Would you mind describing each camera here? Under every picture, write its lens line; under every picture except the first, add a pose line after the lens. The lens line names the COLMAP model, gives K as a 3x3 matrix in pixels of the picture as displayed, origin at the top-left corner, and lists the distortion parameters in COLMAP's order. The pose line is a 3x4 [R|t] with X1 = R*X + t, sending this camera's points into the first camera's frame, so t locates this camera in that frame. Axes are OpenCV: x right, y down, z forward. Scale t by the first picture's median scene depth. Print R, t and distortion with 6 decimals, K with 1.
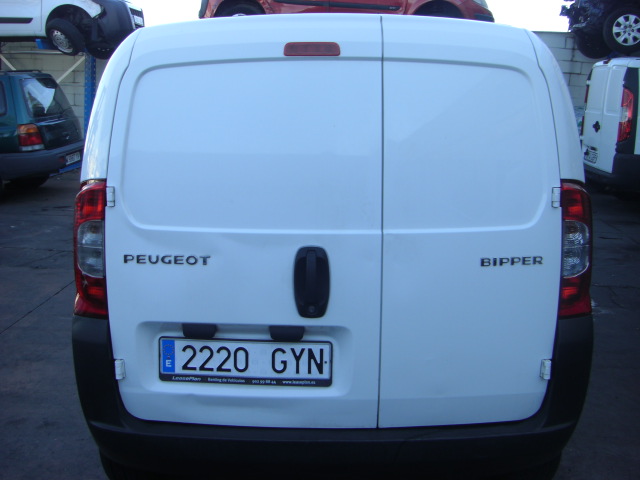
lens RADIAL K [[712.5, 0, 316.6], [0, 712.5, 238.2], [0, 0, 1]] dist [-0.143540, 0.000000]
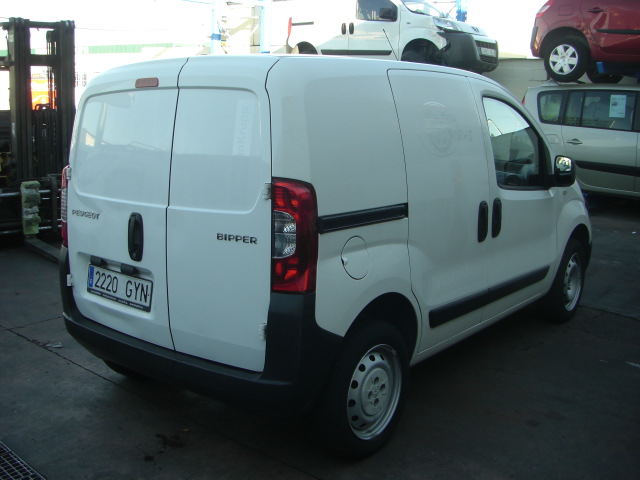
lens RADIAL K [[712.5, 0, 324.1], [0, 712.5, 240.7], [0, 0, 1]] dist [-0.143540, 0.000000]
pose [[0.789972, 0.110833, -0.603042, 1.161230], [-0.133145, 0.991066, 0.007732, 0.005169], [0.598512, 0.074184, 0.797672, 0.050709]]
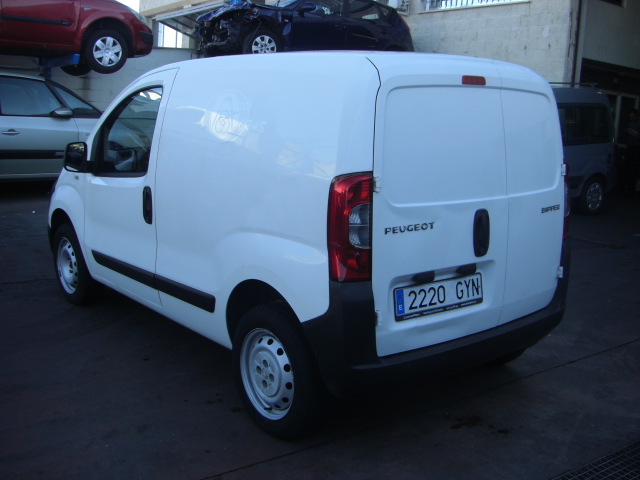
lens RADIAL K [[712.5, 0, 320.5], [0, 712.5, 238.7], [0, 0, 1]] dist [-0.143540, 0.000000]
pose [[0.773965, -0.110447, 0.623522, -1.174431], [0.119316, 0.992470, 0.027695, -0.008084], [-0.621885, 0.052961, 0.781315, 0.031530]]
